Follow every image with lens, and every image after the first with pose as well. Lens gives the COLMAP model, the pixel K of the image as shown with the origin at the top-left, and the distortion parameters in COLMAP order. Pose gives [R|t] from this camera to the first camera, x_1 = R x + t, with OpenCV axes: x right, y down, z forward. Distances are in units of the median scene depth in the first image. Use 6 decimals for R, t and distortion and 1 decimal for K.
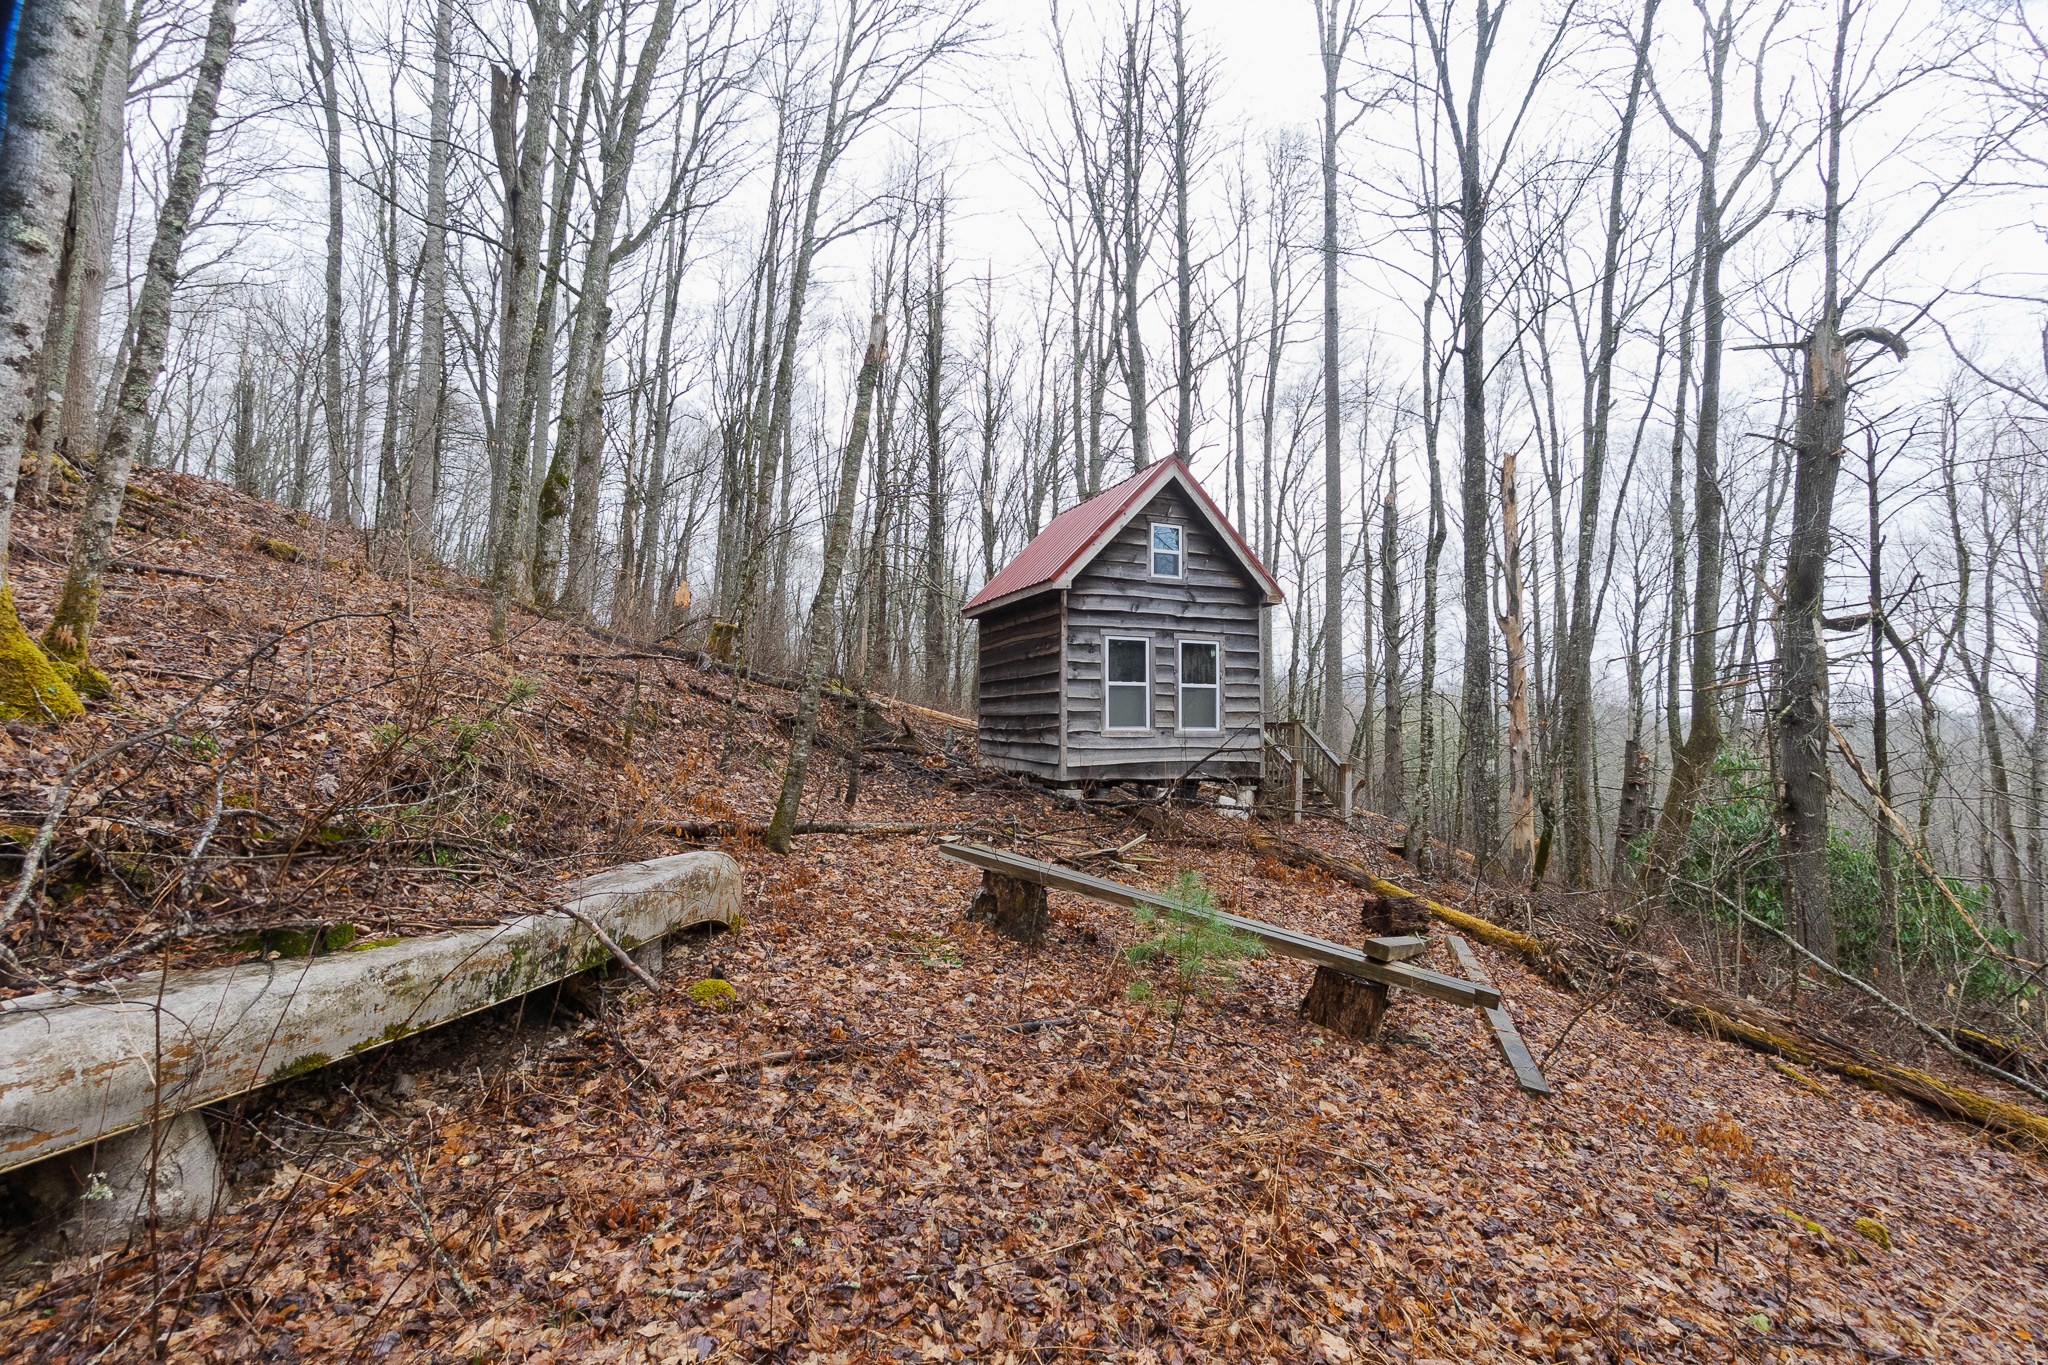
lens RADIAL K [[848.3, 0, 1021.3], [0, 848.3, 692.4], [0, 0, 1]] dist [-0.012807, 0.000177]
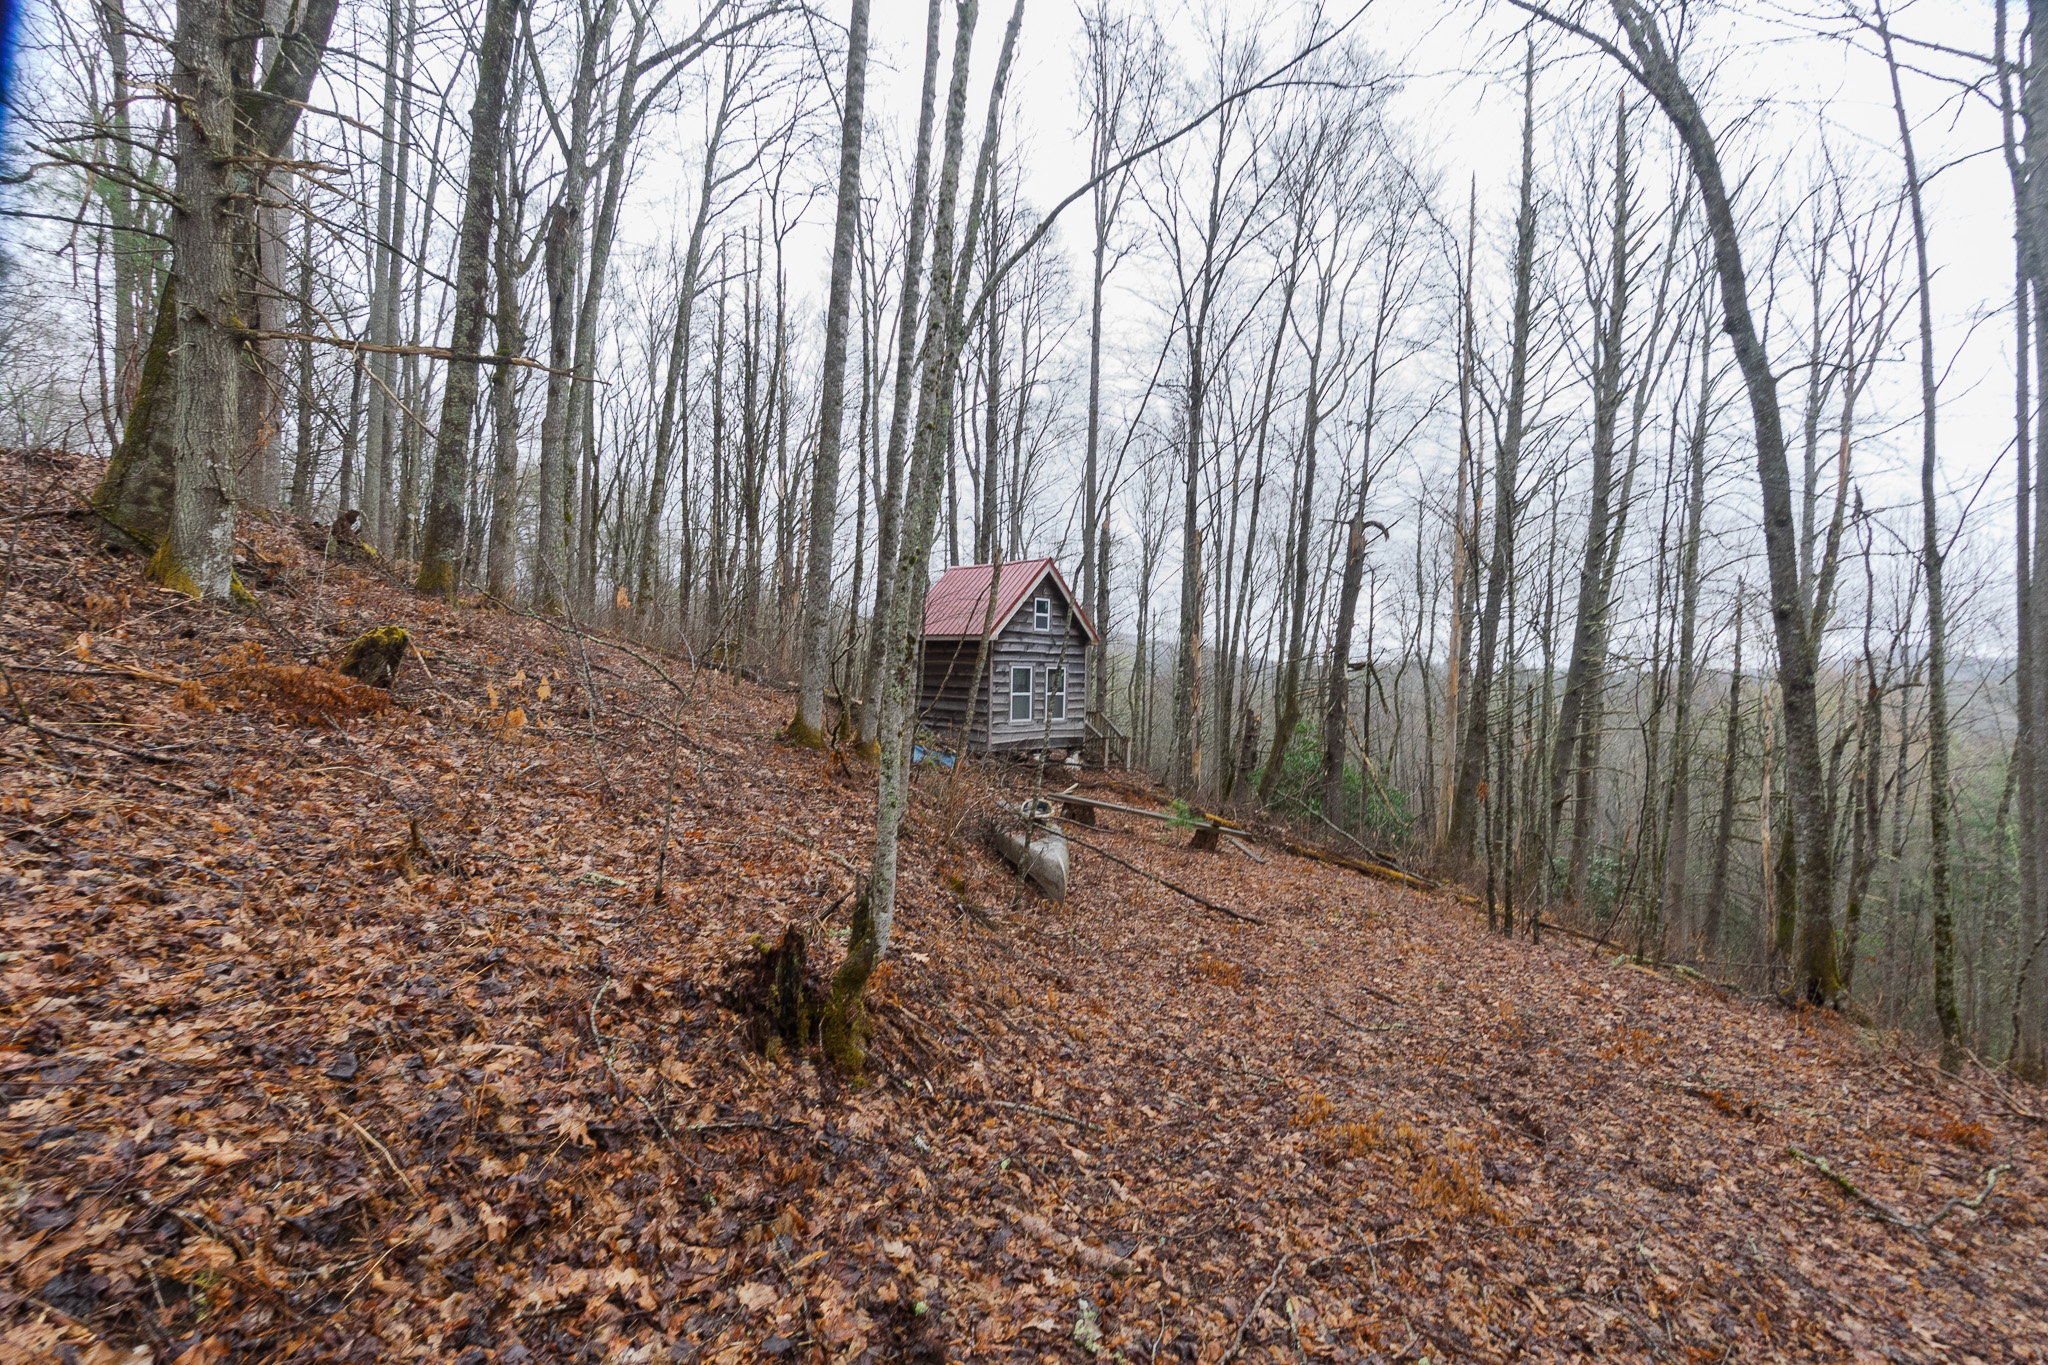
lens RADIAL K [[848.3, 0, 1021.3], [0, 848.3, 692.4], [0, 0, 1]] dist [-0.012807, 0.000177]
pose [[0.925251, 0.006901, 0.379294, -0.515687], [-0.035971, 0.996925, 0.069611, -0.130856], [-0.377647, -0.078051, 0.922654, -0.558708]]
